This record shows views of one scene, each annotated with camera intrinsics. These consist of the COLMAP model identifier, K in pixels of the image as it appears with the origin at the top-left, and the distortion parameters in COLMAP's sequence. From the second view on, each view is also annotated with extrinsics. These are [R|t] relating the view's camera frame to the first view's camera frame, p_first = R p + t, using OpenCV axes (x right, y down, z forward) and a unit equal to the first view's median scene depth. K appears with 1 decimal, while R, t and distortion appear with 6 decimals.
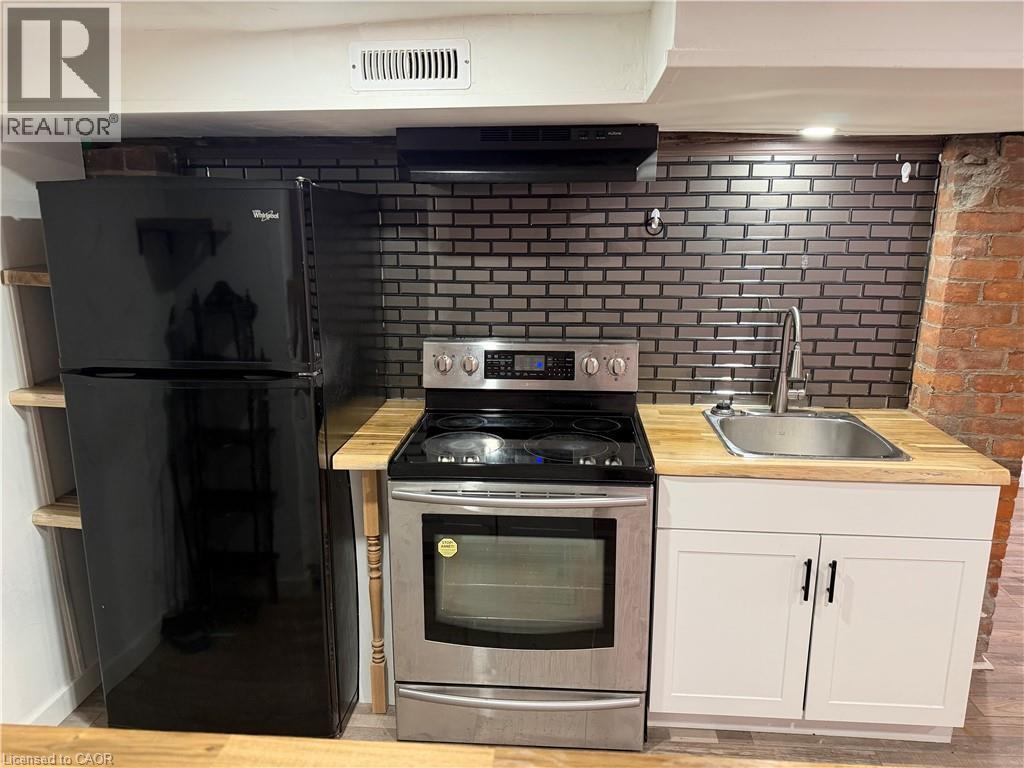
lens RADIAL K [[642.9, 0, 512.0], [0, 642.9, 384.0], [0, 0, 1]] dist [-0.051243, -0.000744]
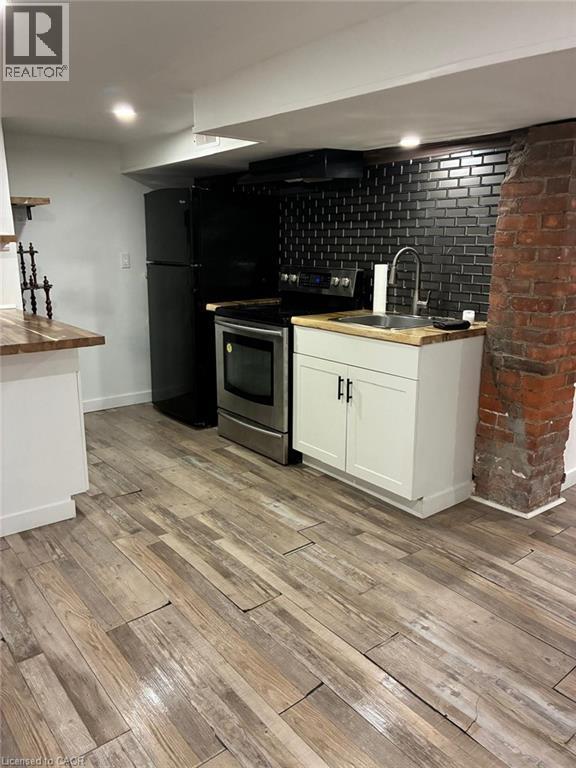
lens RADIAL K [[600.7, 0, 288.0], [0, 600.7, 384.0], [0, 0, 1]] dist [0.012168, -0.177373]
pose [[0.690561, 0.171673, -0.702605, 1.428224], [-0.140742, 0.984749, 0.102282, 0.117310], [0.709449, 0.028254, 0.704191, -0.338627]]
